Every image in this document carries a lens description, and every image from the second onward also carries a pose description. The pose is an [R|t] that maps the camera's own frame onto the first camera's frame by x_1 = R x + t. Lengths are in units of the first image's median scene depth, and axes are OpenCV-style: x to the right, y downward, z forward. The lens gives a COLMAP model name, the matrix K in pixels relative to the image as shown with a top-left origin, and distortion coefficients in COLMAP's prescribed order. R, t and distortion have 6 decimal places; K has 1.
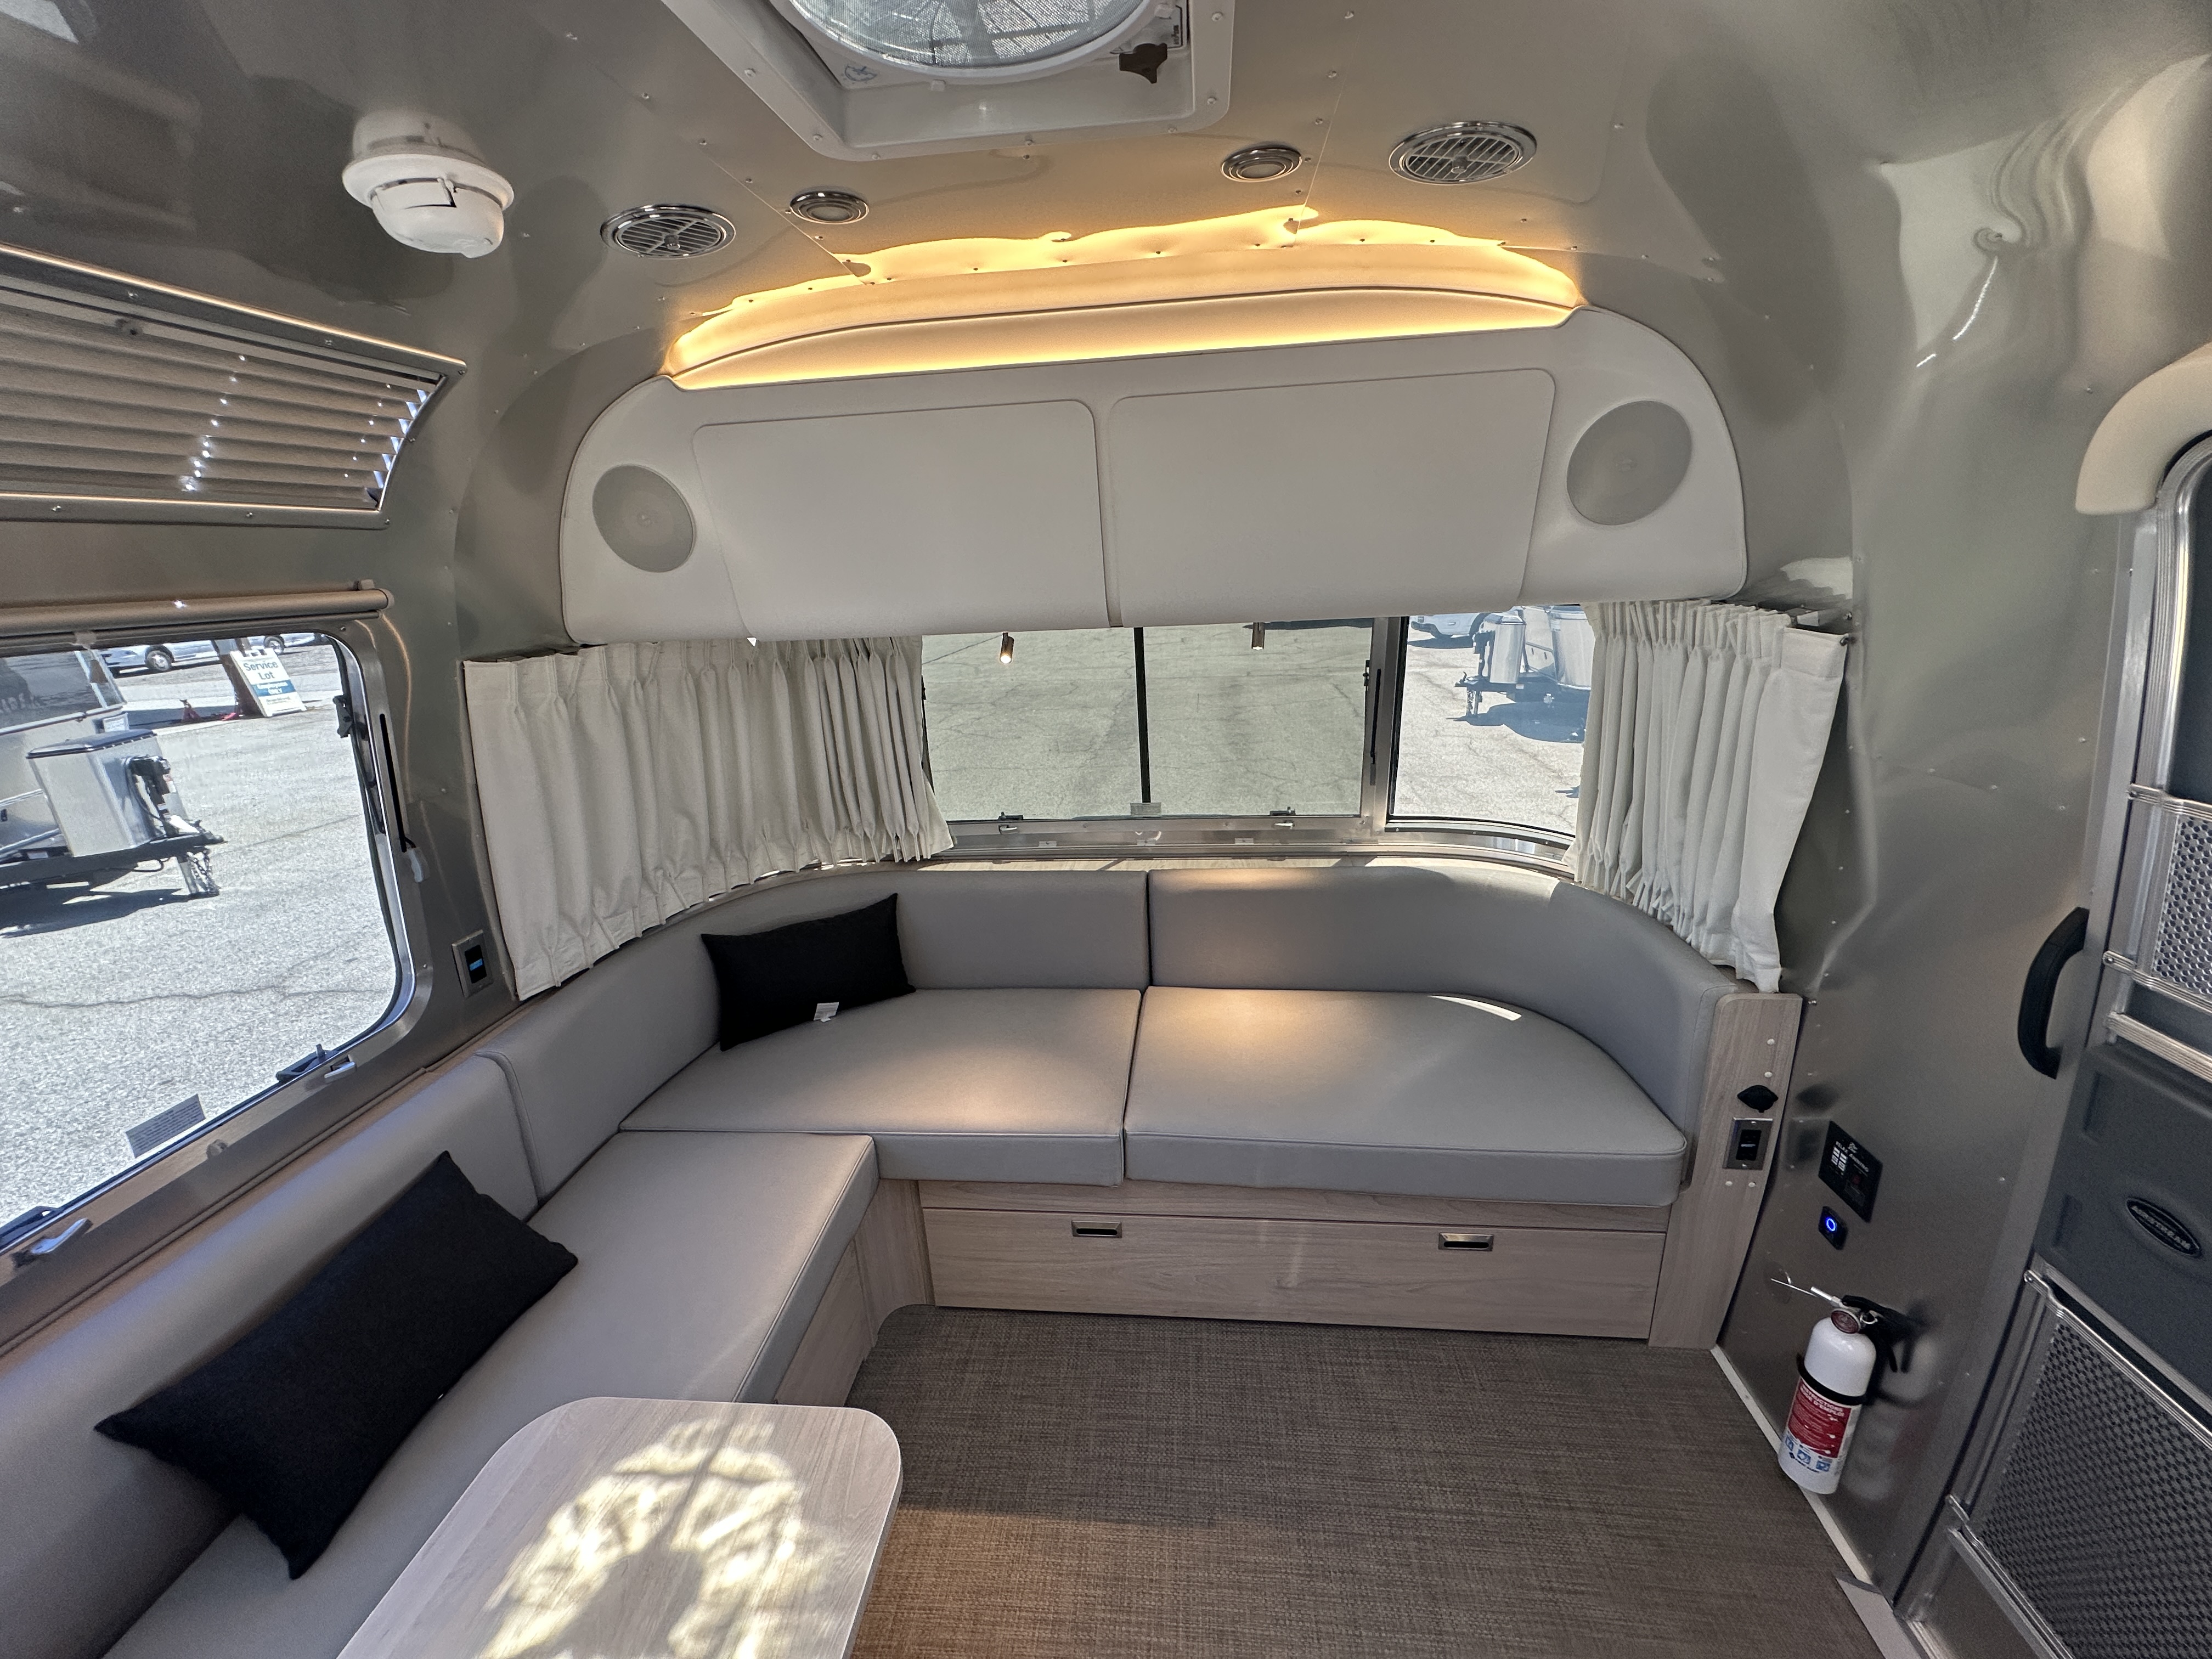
lens RADIAL K [[883.7, 0, 1107.8], [0, 883.7, 828.1], [0, 0, 1]] dist [-0.004482, 0.001295]
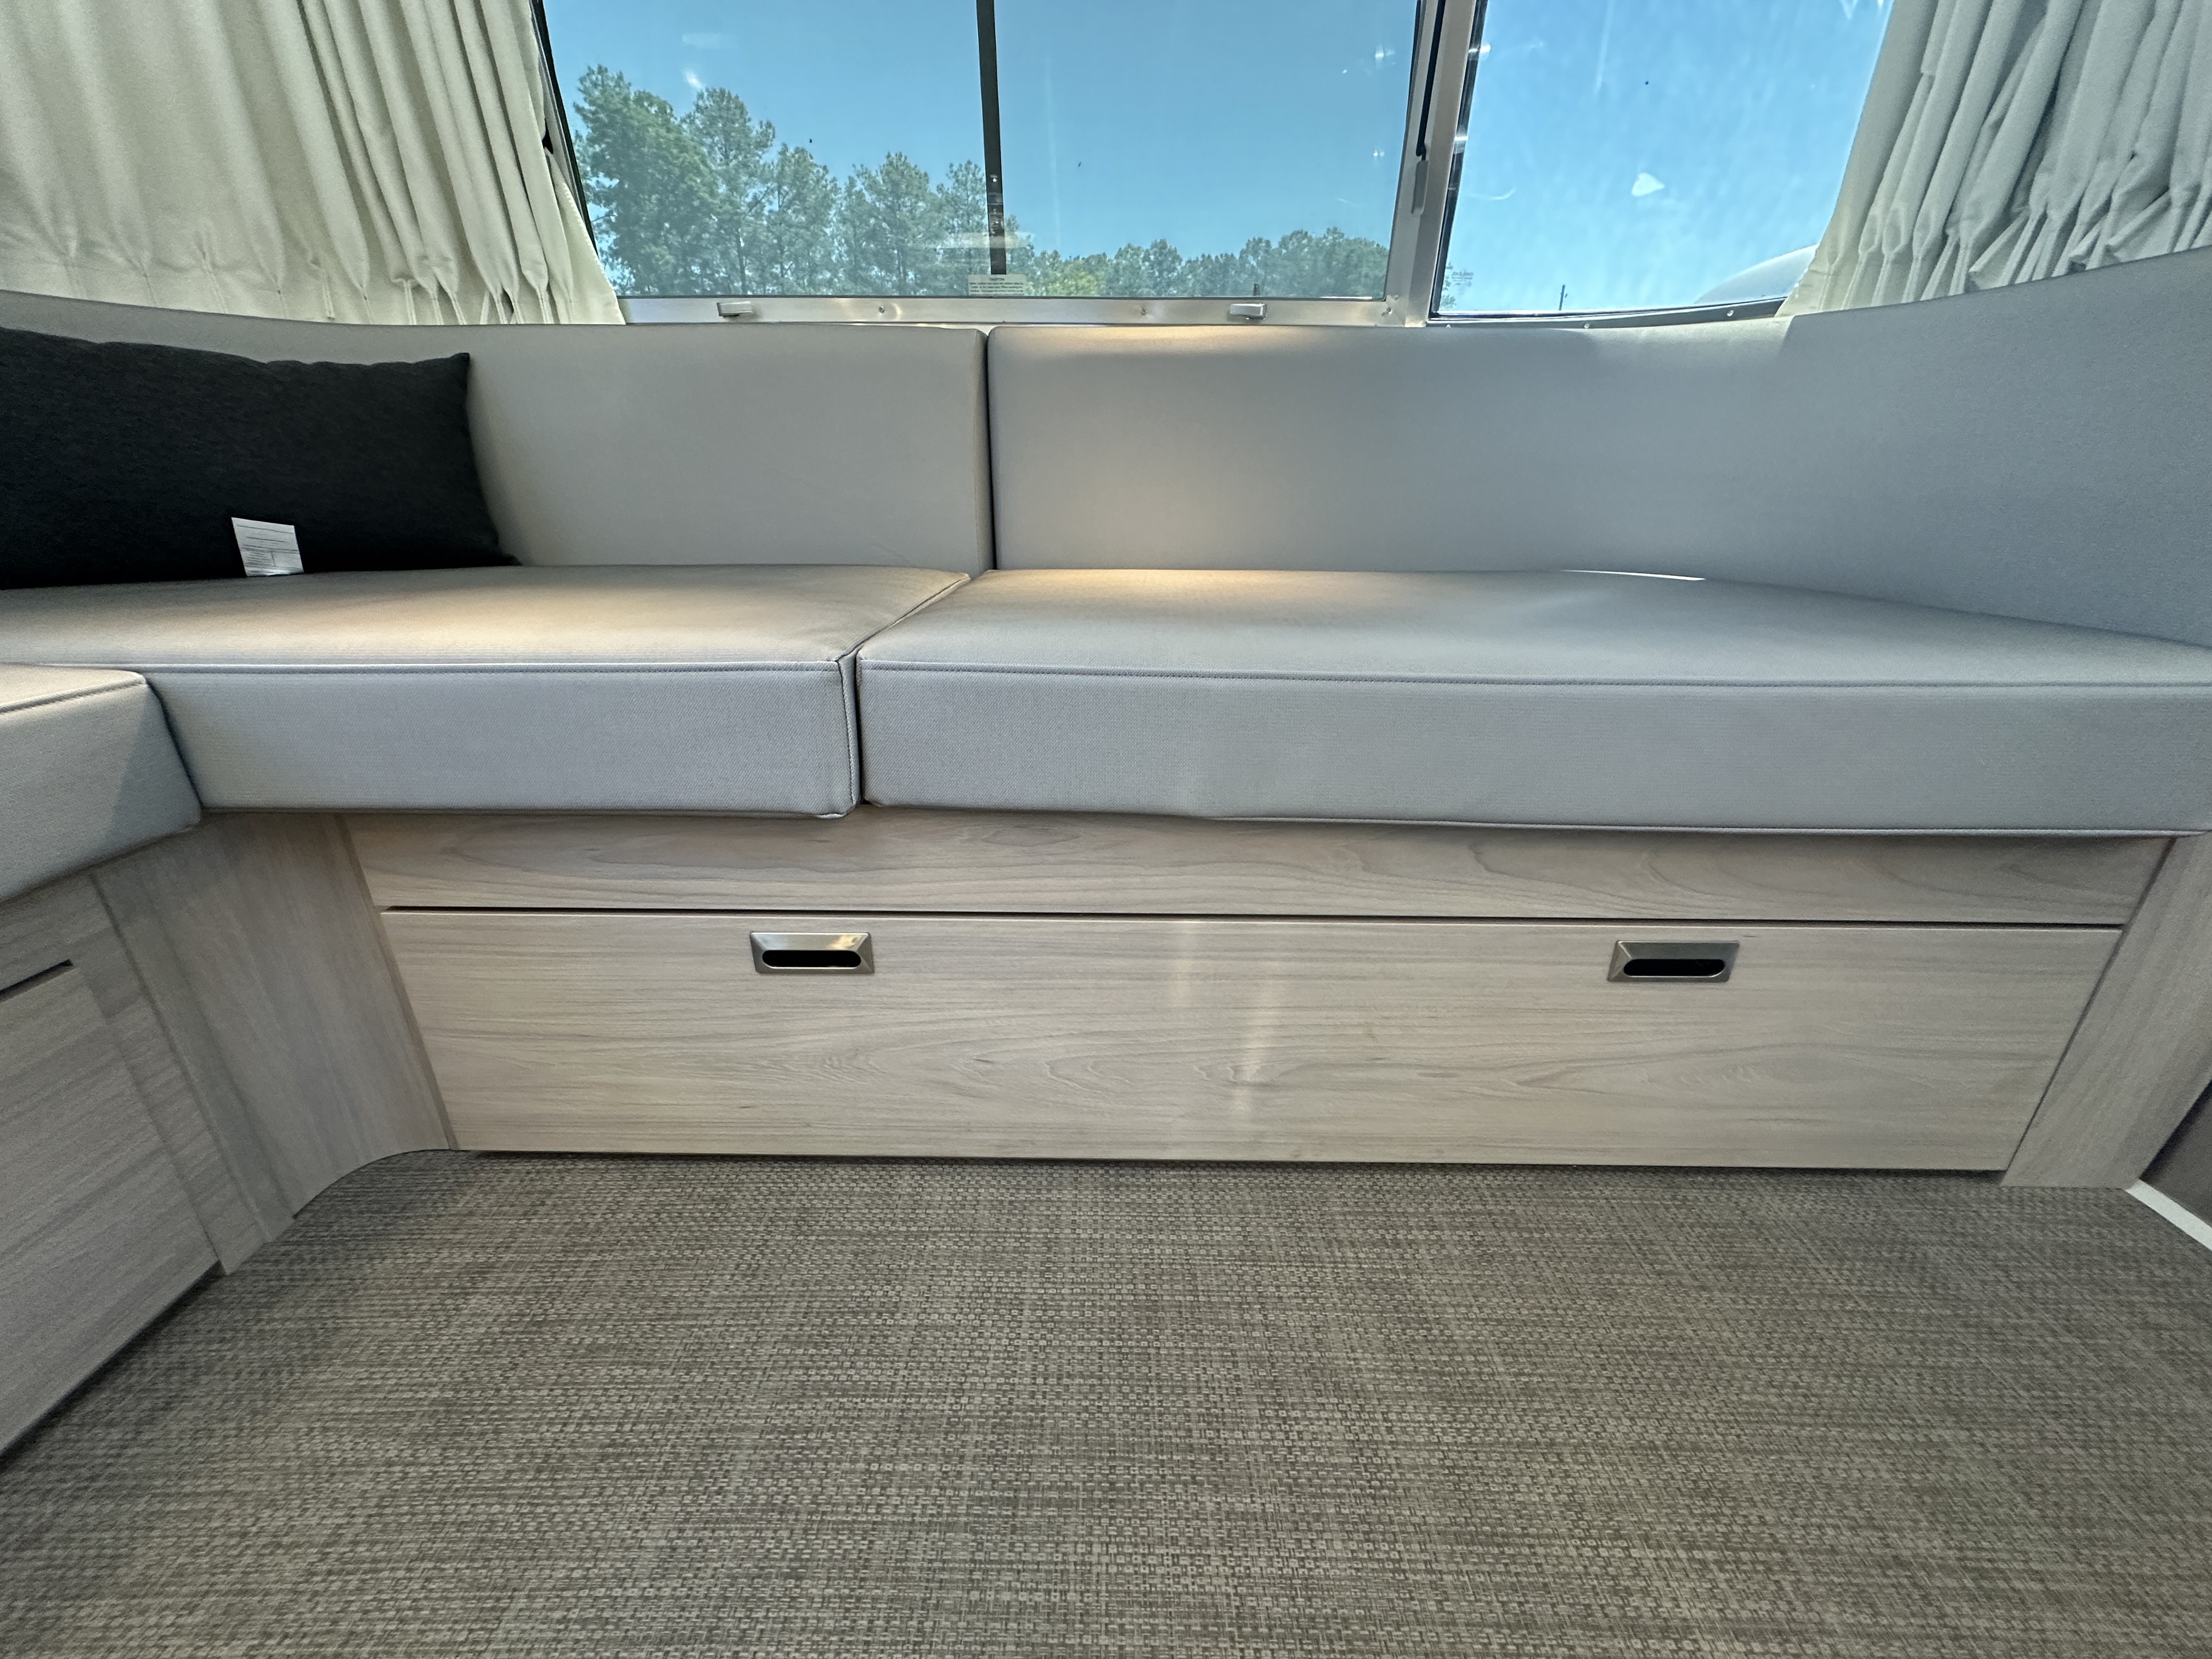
lens RADIAL K [[883.7, 0, 1107.8], [0, 883.7, 828.1], [0, 0, 1]] dist [-0.004482, 0.001295]
pose [[0.994452, 0.016814, 0.103841, 0.084902], [-0.025085, 0.996570, 0.078863, 0.372898], [-0.102158, -0.081031, 0.991462, 0.599722]]
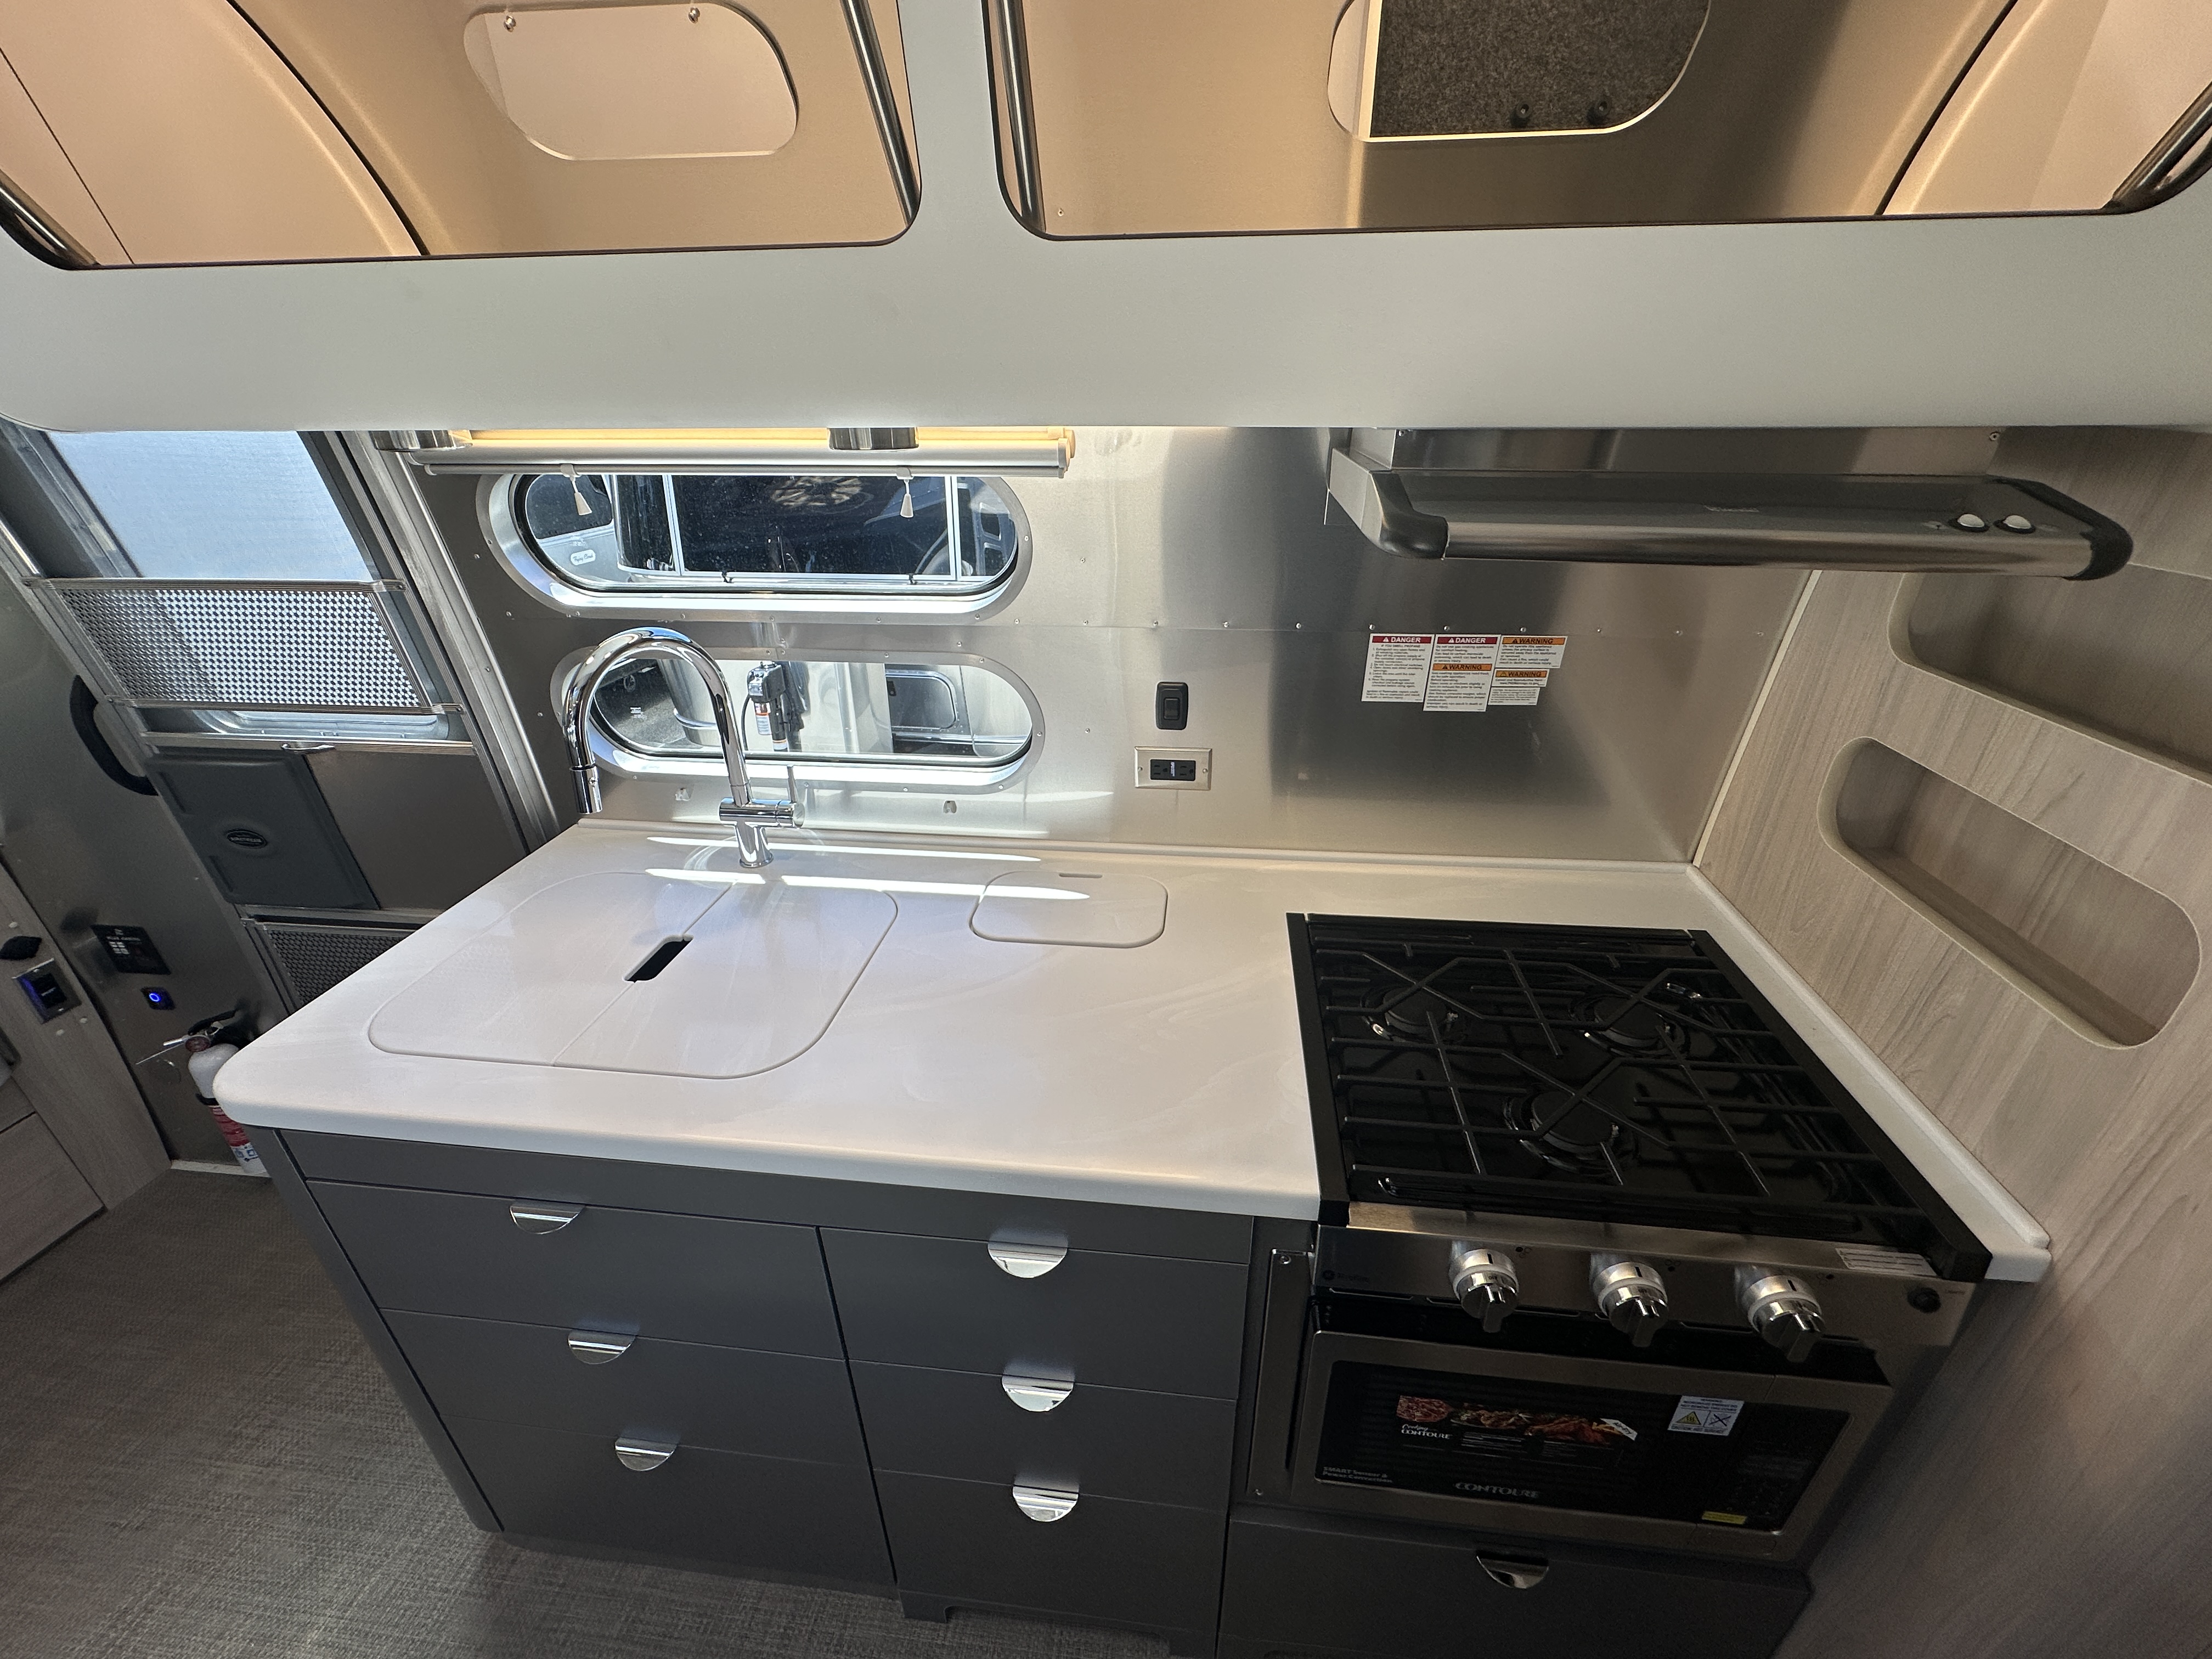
lens RADIAL K [[883.7, 0, 1107.8], [0, 883.7, 828.1], [0, 0, 1]] dist [-0.004482, 0.001295]
pose [[0.023560, -0.397774, 0.917181, -0.135747], [0.303579, 0.876960, 0.372533, 0.162064], [-0.952515, 0.269660, 0.141417, -0.398759]]
